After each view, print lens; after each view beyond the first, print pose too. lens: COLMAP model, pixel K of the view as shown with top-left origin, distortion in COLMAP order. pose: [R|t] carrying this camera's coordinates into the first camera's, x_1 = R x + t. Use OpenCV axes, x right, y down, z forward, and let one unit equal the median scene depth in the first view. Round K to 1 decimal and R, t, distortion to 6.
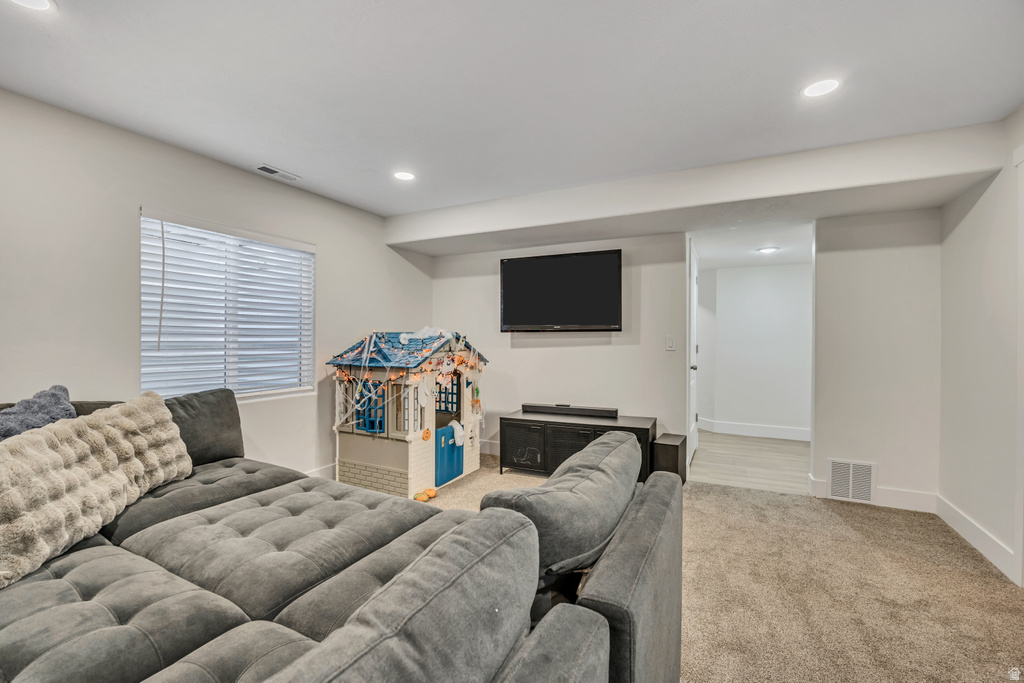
lens RADIAL K [[444.3, 0, 512.0], [0, 444.3, 341.5], [0, 0, 1]] dist [-0.000429, -0.000076]
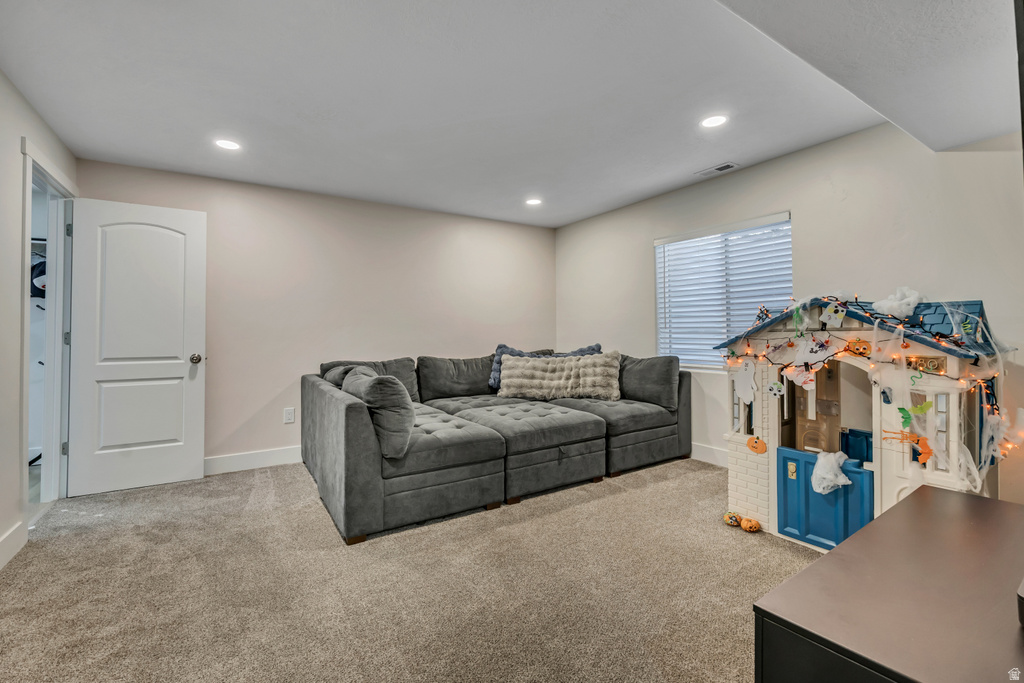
lens RADIAL K [[444.3, 0, 512.0], [0, 444.3, 341.5], [0, 0, 1]] dist [-0.000429, -0.000076]
pose [[-0.497808, 0.004918, -0.867273, 0.603486], [-0.007562, 0.999921, 0.010011, 0.036727], [0.867254, 0.011541, -0.497732, 0.975087]]
